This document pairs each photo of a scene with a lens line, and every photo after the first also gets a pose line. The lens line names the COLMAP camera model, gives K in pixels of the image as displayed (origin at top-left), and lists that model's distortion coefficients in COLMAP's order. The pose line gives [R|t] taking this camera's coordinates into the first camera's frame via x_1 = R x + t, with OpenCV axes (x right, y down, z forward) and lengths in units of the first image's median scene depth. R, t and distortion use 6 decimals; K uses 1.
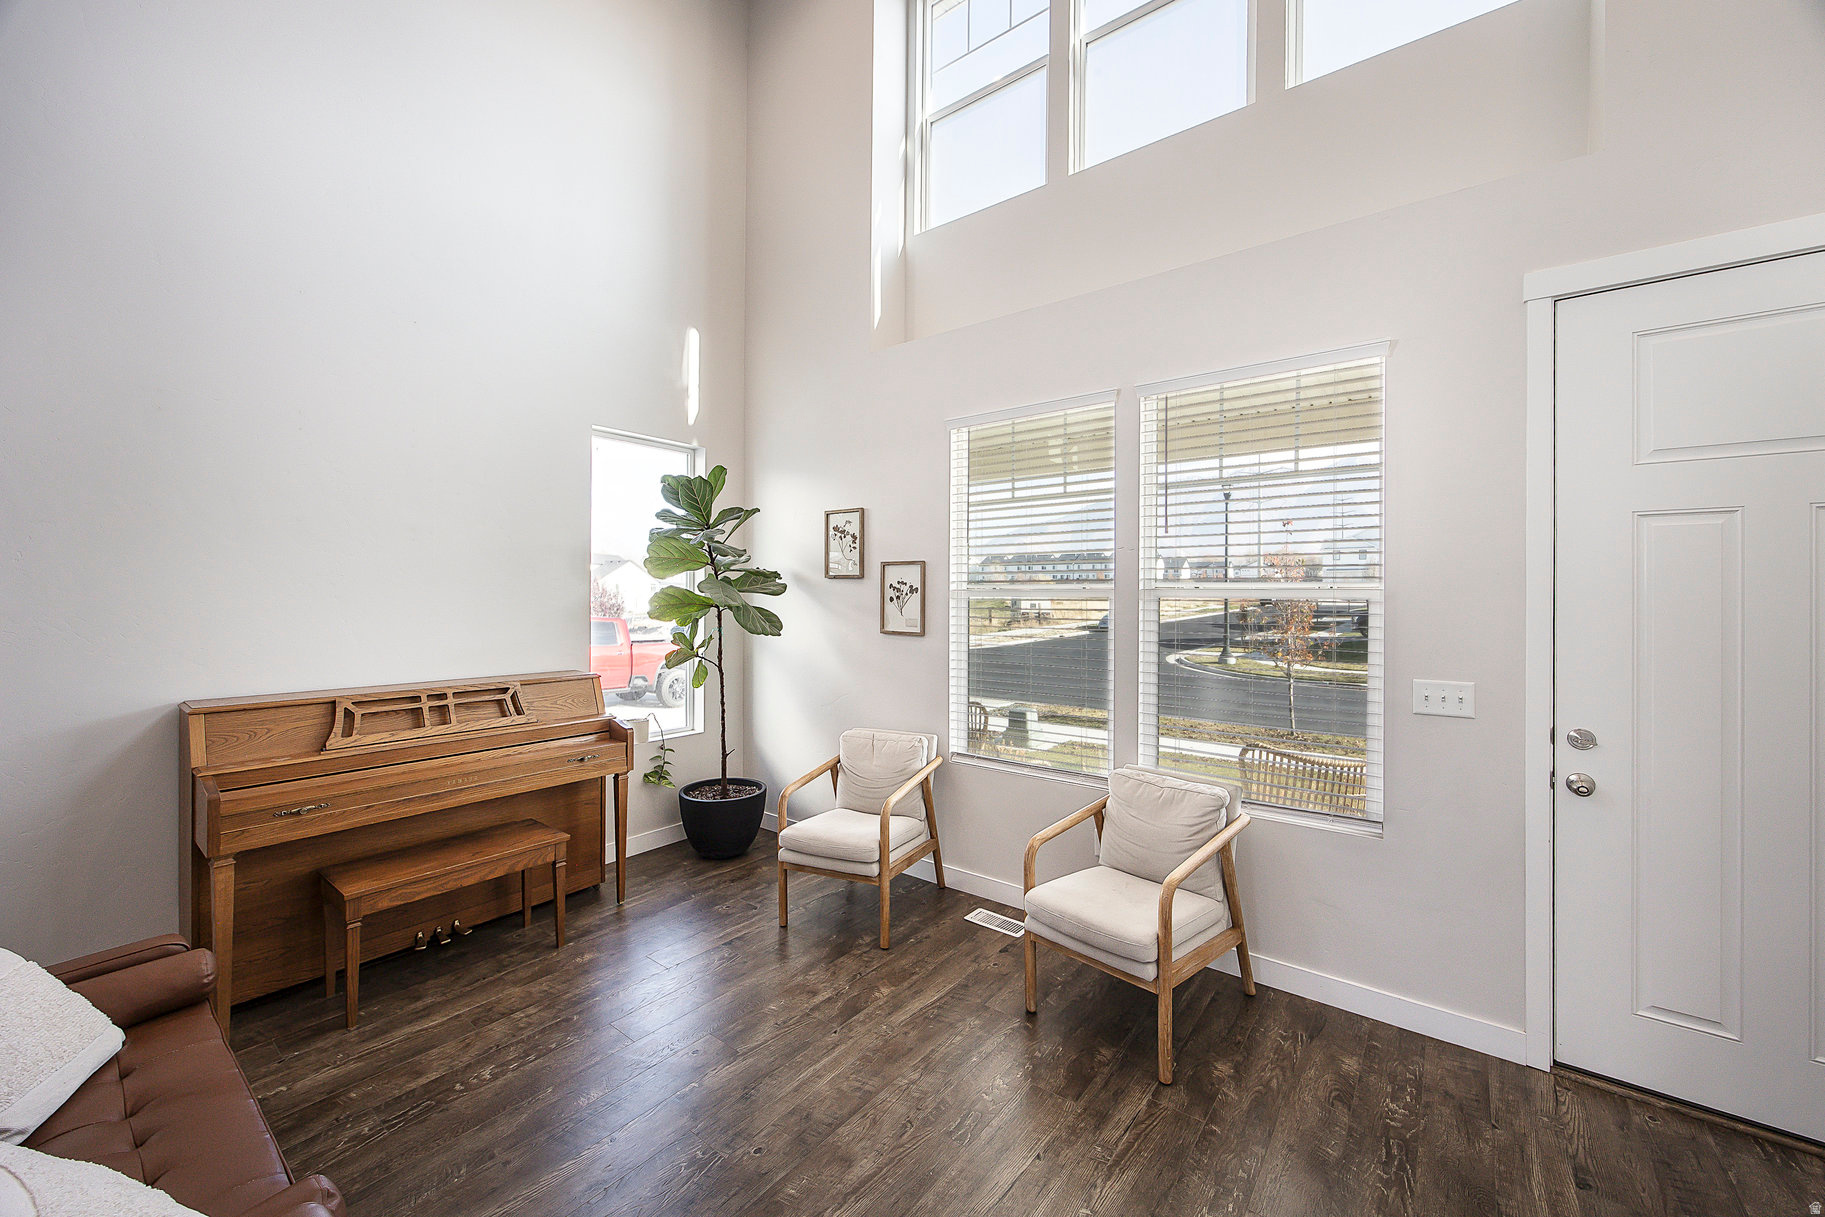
lens RADIAL K [[706.2, 0, 910.9], [0, 706.2, 605.7], [0, 0, 1]] dist [-0.000167, 0.000211]
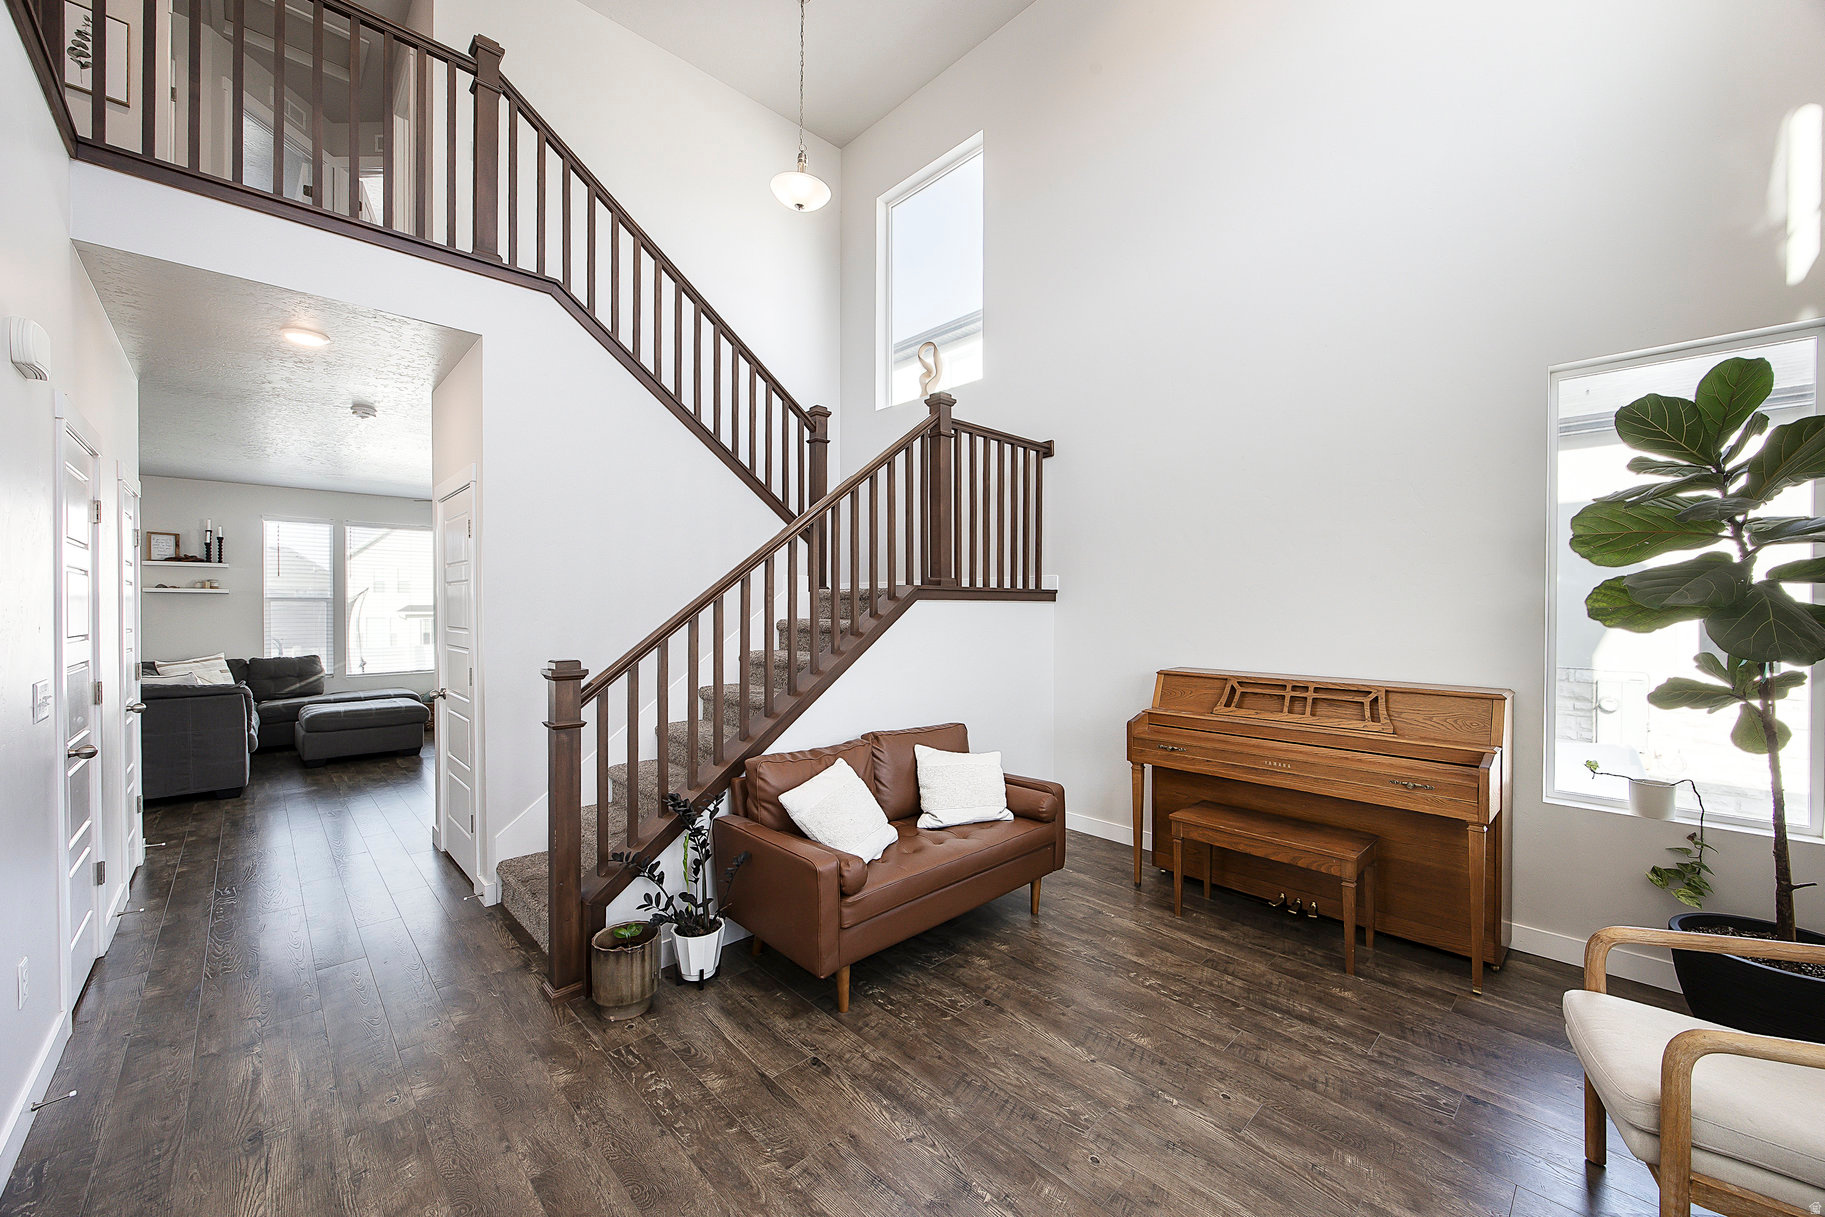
lens RADIAL K [[700.0, 0, 920.7], [0, 700.0, 616.9], [0, 0, 1]] dist [0.000418, 0.000103]
pose [[-0.154014, 0.007396, -0.988041, 0.521688], [-0.013441, 0.999864, 0.009579, 0.016180], [0.987977, 0.014755, -0.153894, 0.618250]]
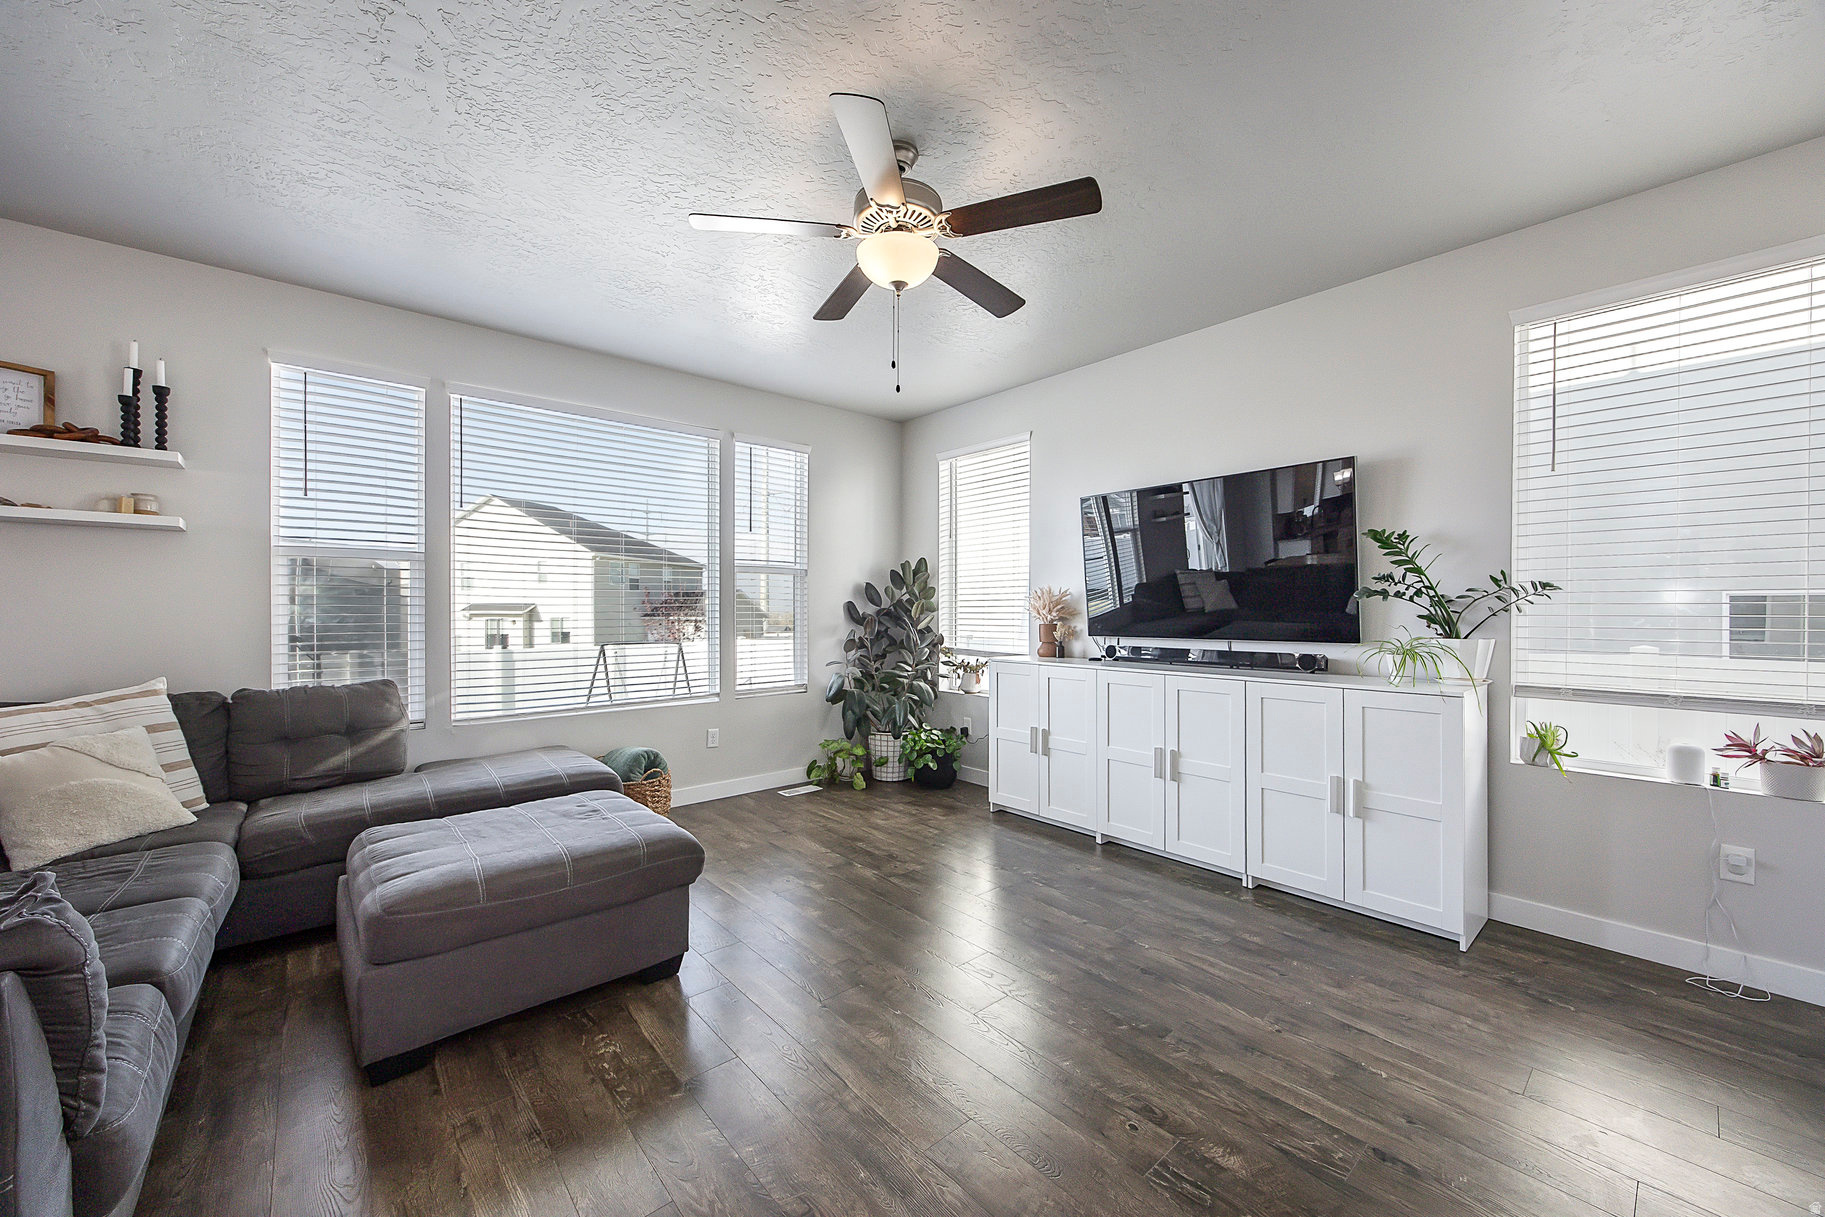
lens RADIAL K [[706.2, 0, 910.9], [0, 706.2, 605.7], [0, 0, 1]] dist [-0.000167, 0.000211]
pose [[-0.215621, -0.005043, -0.976464, 0.473661], [-0.000764, 0.999987, -0.004996, 0.019396], [0.976477, -0.000331, -0.215622, 0.560735]]
